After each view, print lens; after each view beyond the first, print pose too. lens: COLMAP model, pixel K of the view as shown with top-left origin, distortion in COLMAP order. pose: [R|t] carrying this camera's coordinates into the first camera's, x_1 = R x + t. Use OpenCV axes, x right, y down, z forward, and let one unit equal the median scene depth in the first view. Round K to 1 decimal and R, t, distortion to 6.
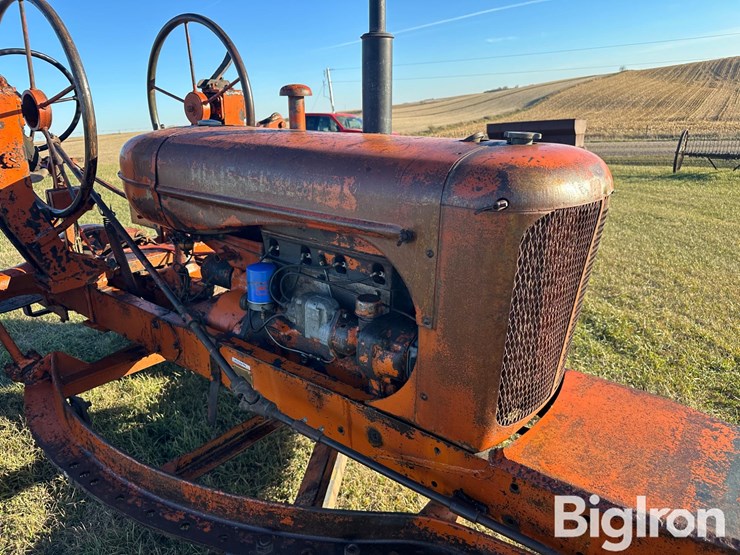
lens RADIAL K [[521.4, 0, 370.0], [0, 521.4, 277.5], [0, 0, 1]] dist [0.058888, -0.084793]
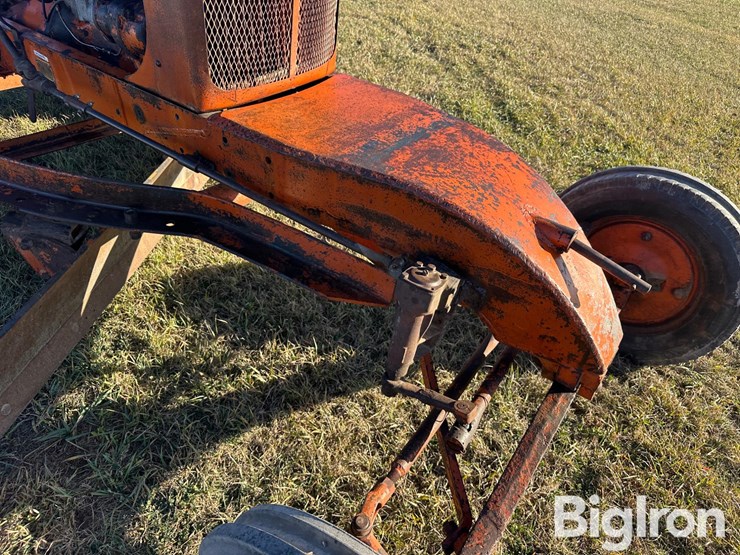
lens RADIAL K [[525.5, 0, 377.6], [0, 525.5, 272.9], [0, 0, 1]] dist [0.044000, -0.069135]
pose [[0.998050, 0.049750, 0.037695, 0.361990], [-0.059303, 0.944189, 0.324022, 0.172082], [-0.019471, -0.325625, 0.945298, -0.129593]]
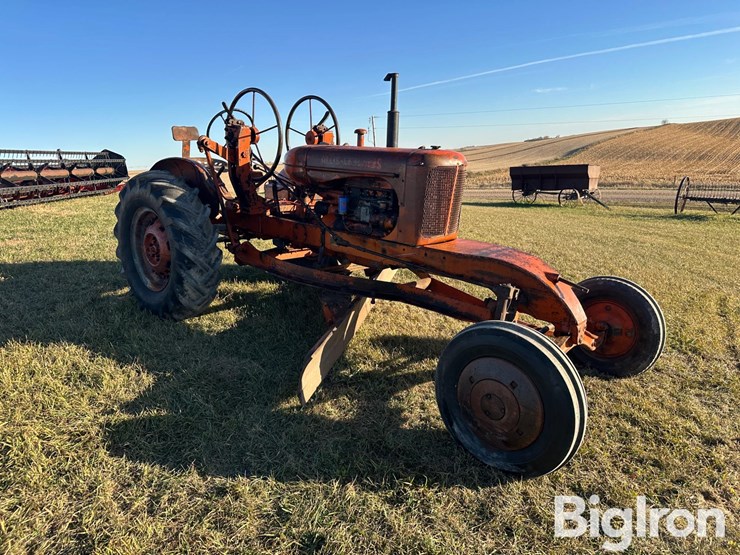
lens RADIAL K [[527.8, 0, 362.2], [0, 527.8, 282.2], [0, 0, 1]] dist [0.055076, -0.071218]
pose [[0.995194, 0.050649, -0.083804, 0.104556], [-0.056651, 0.995876, -0.070858, 0.504380], [0.079870, 0.075266, 0.993960, -1.359012]]
